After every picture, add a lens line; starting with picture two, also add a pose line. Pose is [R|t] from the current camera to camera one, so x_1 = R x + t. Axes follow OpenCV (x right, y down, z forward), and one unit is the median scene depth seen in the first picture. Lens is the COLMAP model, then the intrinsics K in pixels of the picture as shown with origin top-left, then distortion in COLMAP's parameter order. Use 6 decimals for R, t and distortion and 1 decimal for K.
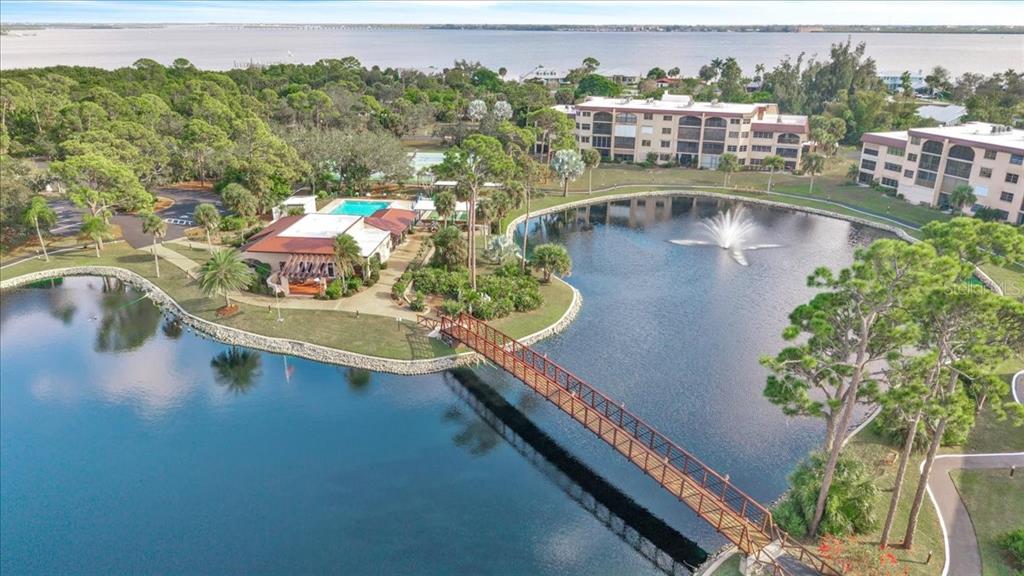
lens RADIAL K [[687.0, 0, 512.0], [0, 687.0, 288.0], [0, 0, 1]] dist [0.004125, -0.005499]
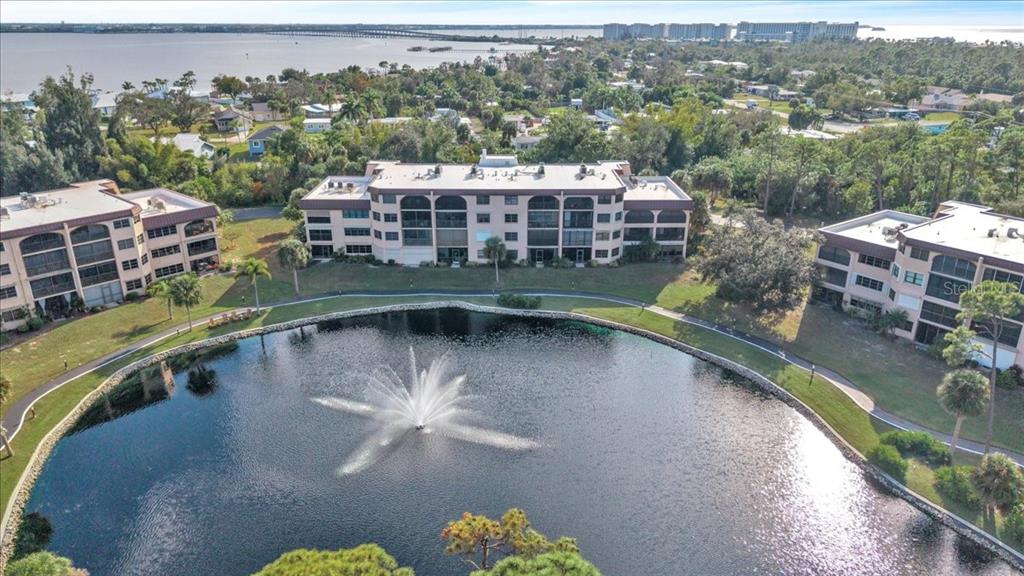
lens RADIAL K [[687.0, 0, 512.0], [0, 687.0, 288.0], [0, 0, 1]] dist [0.004125, -0.005499]
pose [[0.305238, -0.338867, 0.889943, -0.156773], [0.334857, 0.913054, 0.232816, -0.241490], [-0.891460, 0.226939, 0.392171, 0.509266]]
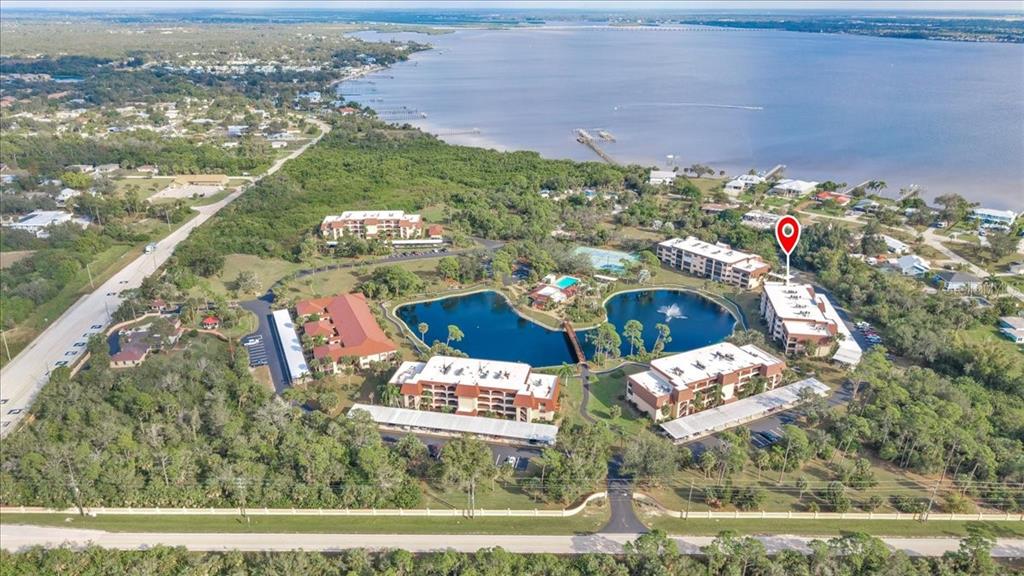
lens RADIAL K [[687.0, 0, 512.0], [0, 687.0, 288.0], [0, 0, 1]] dist [0.004125, -0.005499]
pose [[0.883563, 0.172164, -0.435518, 0.824895], [-0.164092, 0.984831, 0.056408, -0.196053], [0.438623, 0.021625, 0.898411, -1.731888]]
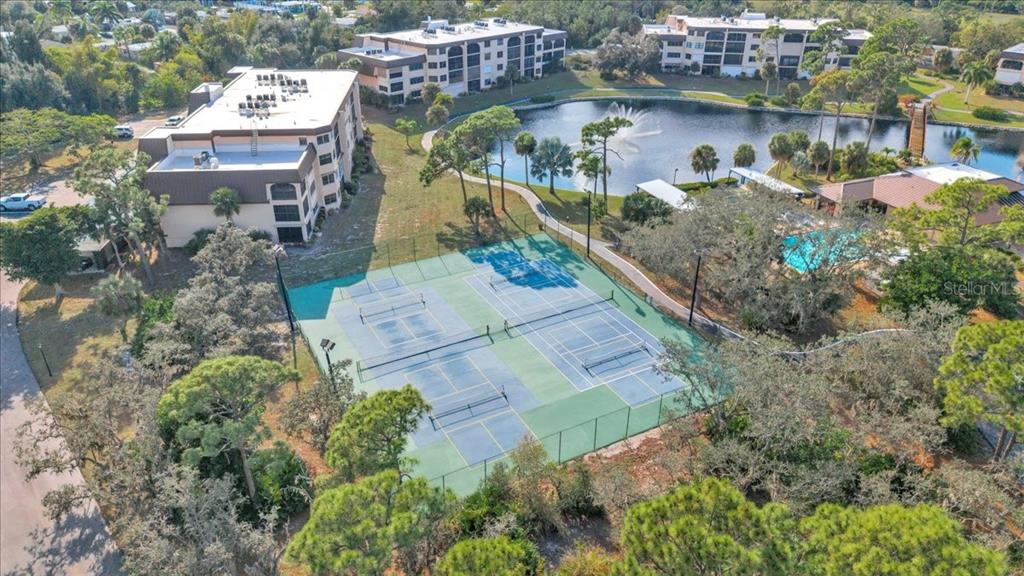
lens RADIAL K [[687.0, 0, 512.0], [0, 687.0, 288.0], [0, 0, 1]] dist [0.004125, -0.005499]
pose [[-0.493177, -0.427289, 0.757761, -0.559575], [0.291992, 0.739220, 0.606872, -0.569967], [-0.819462, 0.520555, -0.239802, 1.312823]]
